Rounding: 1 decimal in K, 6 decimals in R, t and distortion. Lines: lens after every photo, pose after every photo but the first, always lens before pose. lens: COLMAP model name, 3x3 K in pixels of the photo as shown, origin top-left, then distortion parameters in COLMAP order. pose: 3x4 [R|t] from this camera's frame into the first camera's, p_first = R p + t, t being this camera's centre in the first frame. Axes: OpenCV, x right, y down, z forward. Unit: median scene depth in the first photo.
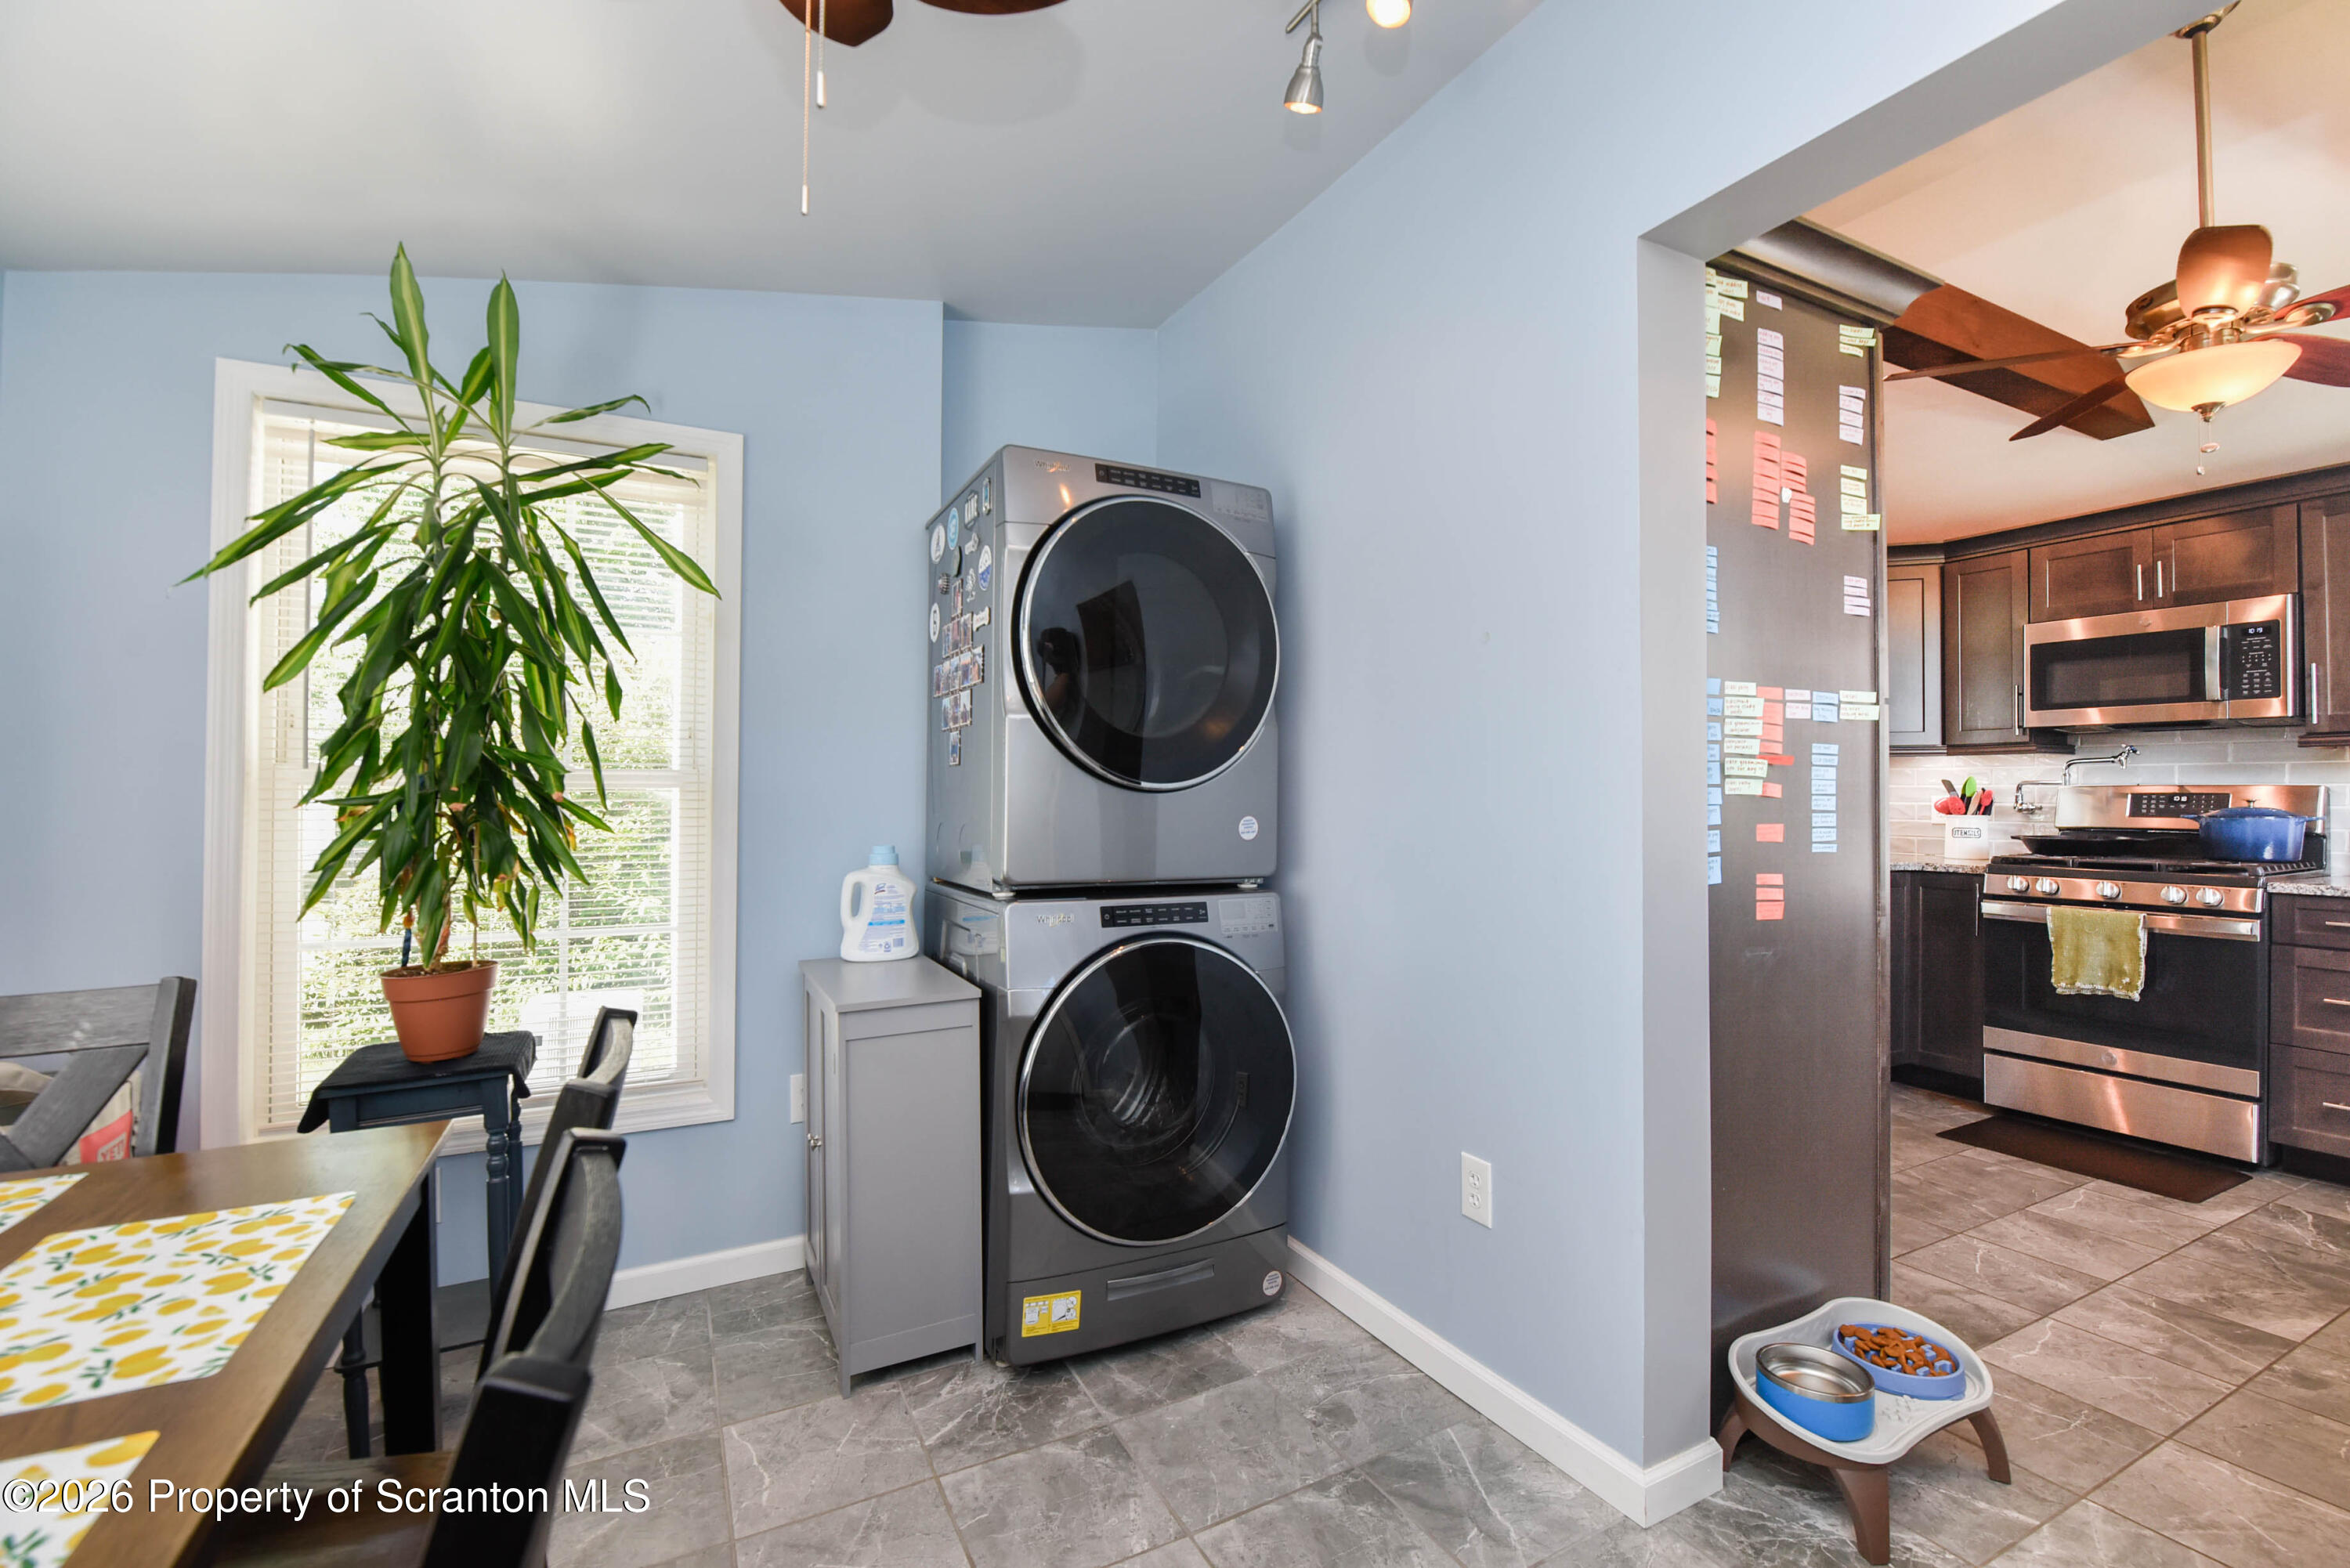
lens RADIAL K [[1012.1, 0, 1168.2], [0, 1012.1, 791.1], [0, 0, 1]] dist [-0.003138, -0.007975]
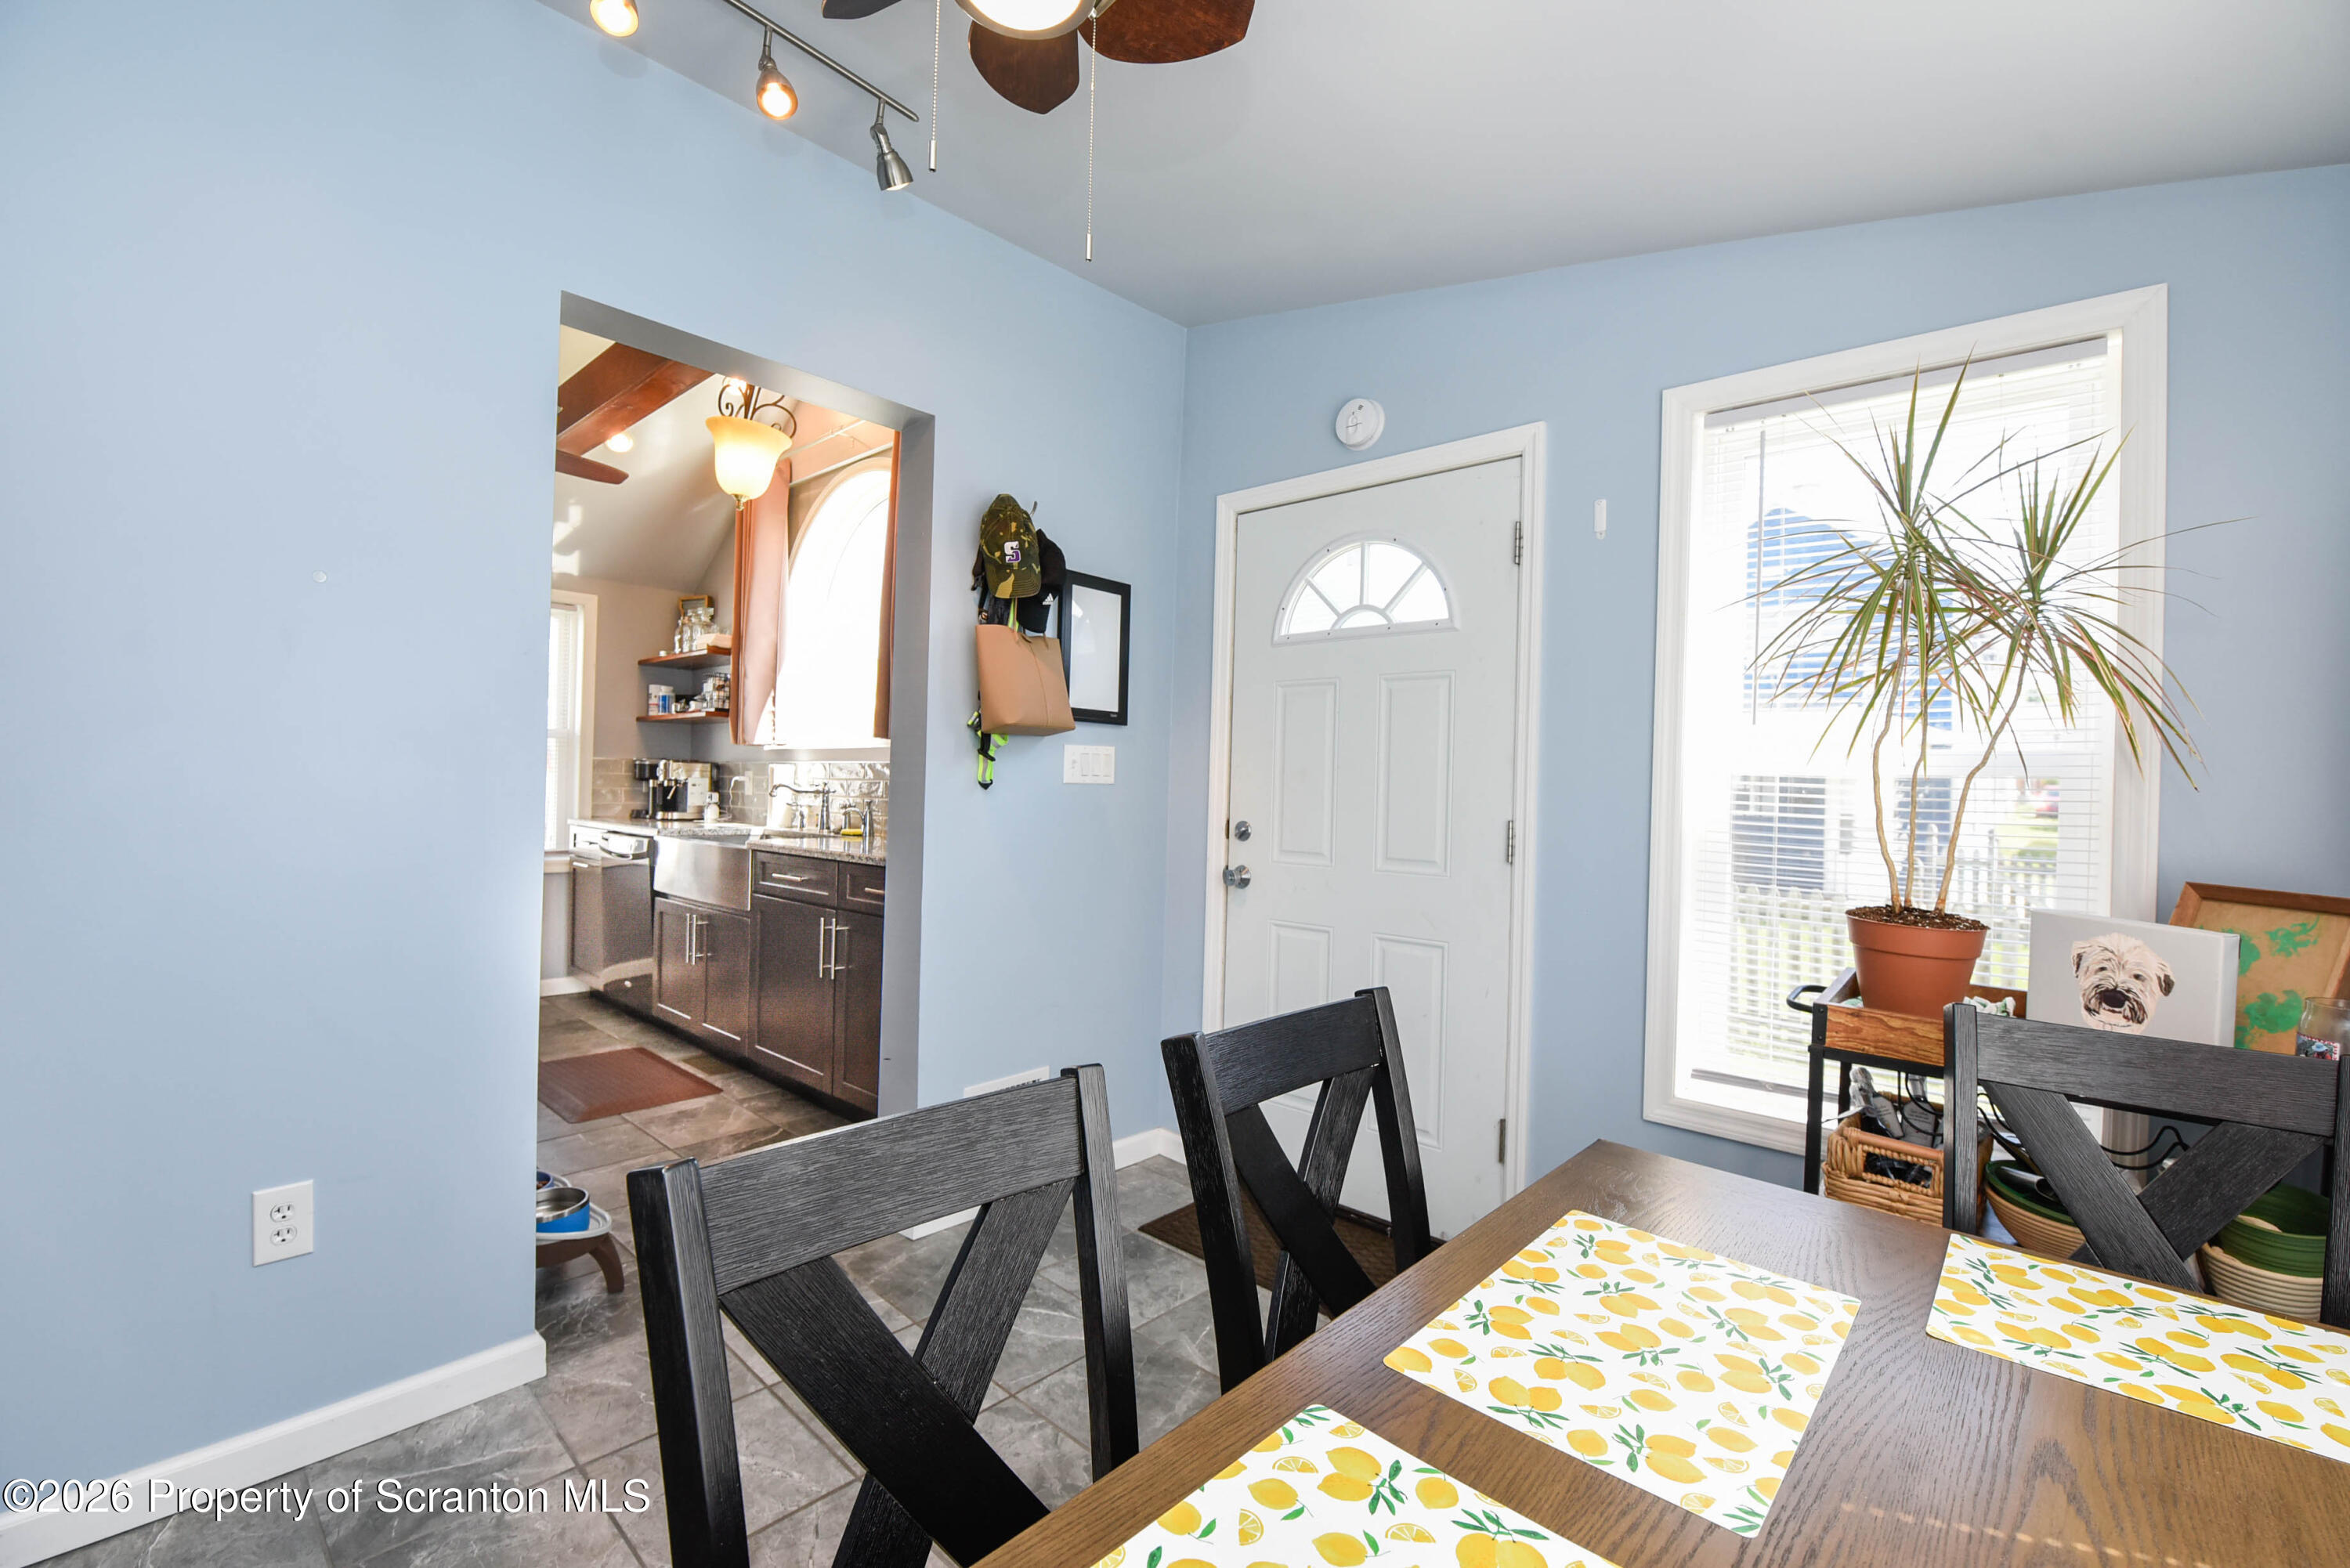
lens RADIAL K [[1012.1, 0, 1168.2], [0, 1012.1, 791.1], [0, 0, 1]] dist [-0.003138, -0.007975]
pose [[-0.353013, -0.018979, 0.935426, -0.434633], [-0.032884, 0.999428, 0.007867, -0.000041], [-0.935041, -0.027984, -0.353435, 0.359564]]
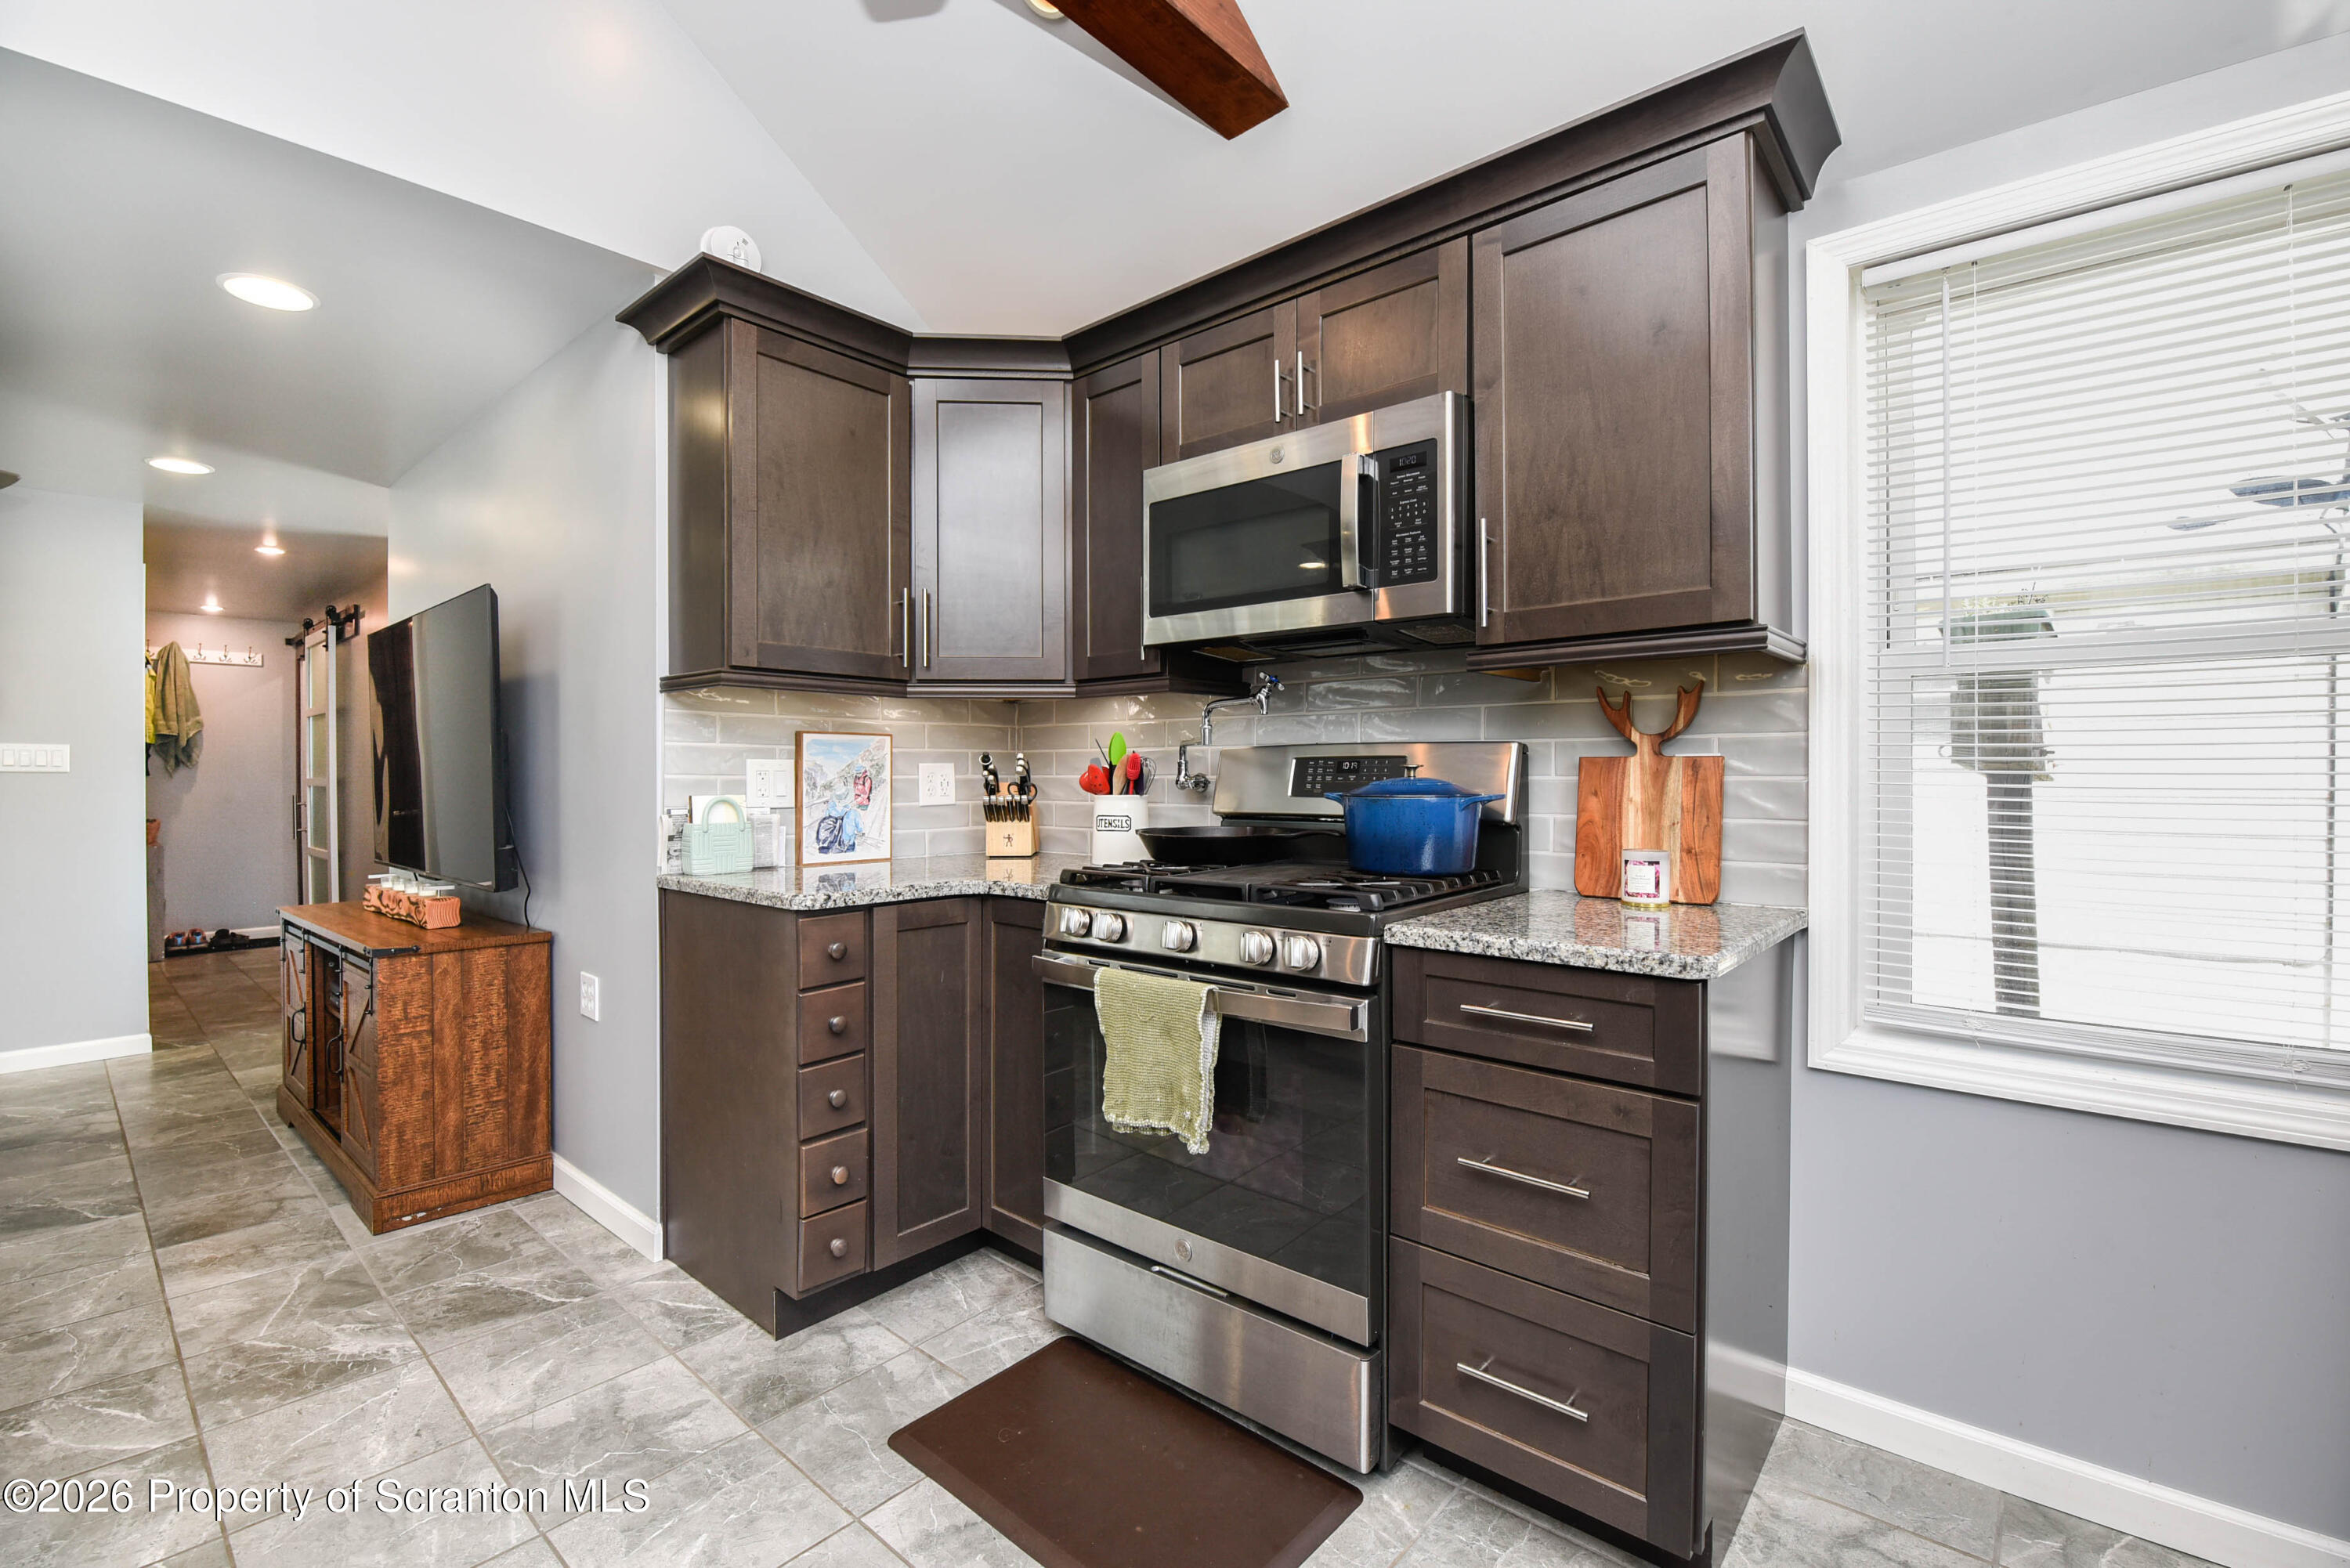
lens RADIAL K [[1011.8, 0, 1175.0], [0, 1011.8, 784.0], [0, 0, 1]] dist [-0.000971, -0.008299]
pose [[0.924681, -0.005644, 0.380702, 0.733305], [0.001066, 0.999925, 0.012237, 0.012146], [-0.380742, -0.010909, 0.924617, 0.509292]]
